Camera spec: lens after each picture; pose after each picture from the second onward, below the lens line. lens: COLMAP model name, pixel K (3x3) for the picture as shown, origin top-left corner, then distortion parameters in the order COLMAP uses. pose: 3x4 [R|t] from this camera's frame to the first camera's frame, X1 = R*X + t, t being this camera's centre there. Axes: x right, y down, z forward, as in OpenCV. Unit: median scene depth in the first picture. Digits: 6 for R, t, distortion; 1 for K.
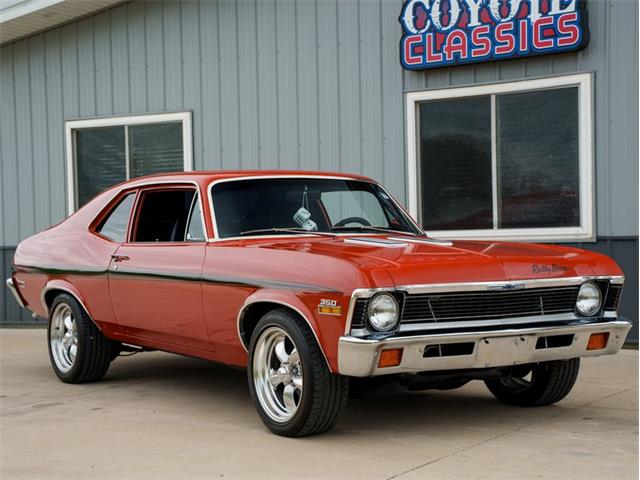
lens RADIAL K [[1199.1, 0, 327.6], [0, 1199.1, 238.6], [0, 0, 1]] dist [0.407094, 0.214046]
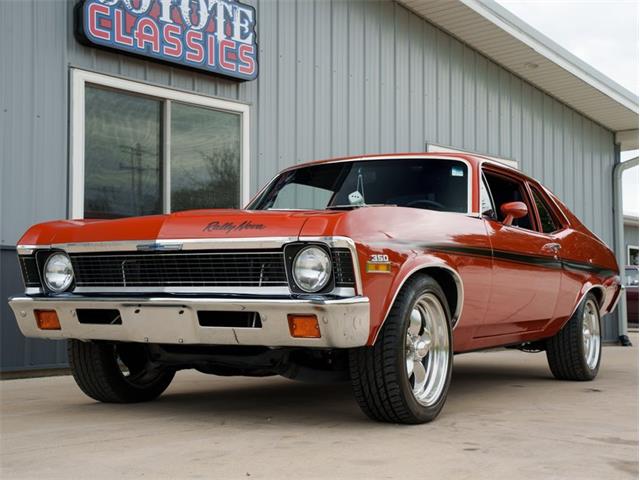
lens RADIAL K [[928.5, 0, 320.0], [0, 928.5, 240.0], [0, 0, 1]] dist [0.213176, 0.077212]
pose [[0.213784, 0.089017, 0.972817, -0.535407], [-0.008488, 0.995971, -0.089271, 0.052431], [-0.976844, 0.010828, 0.213678, 0.741685]]
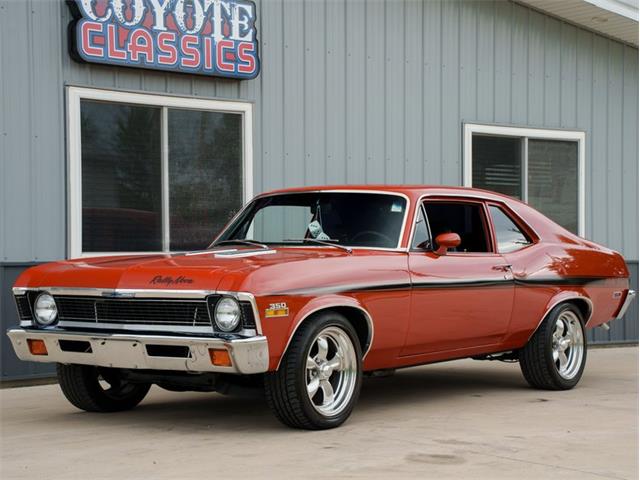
lens RADIAL K [[1374.6, 0, 333.4], [0, 1374.6, 242.5], [0, 0, 1]] dist [0.519357, 0.177831]
pose [[0.315596, 0.027639, 0.948491, -0.839756], [-0.003299, 0.999602, -0.028031, 0.014900], [-0.948888, 0.005718, 0.315562, 0.548068]]
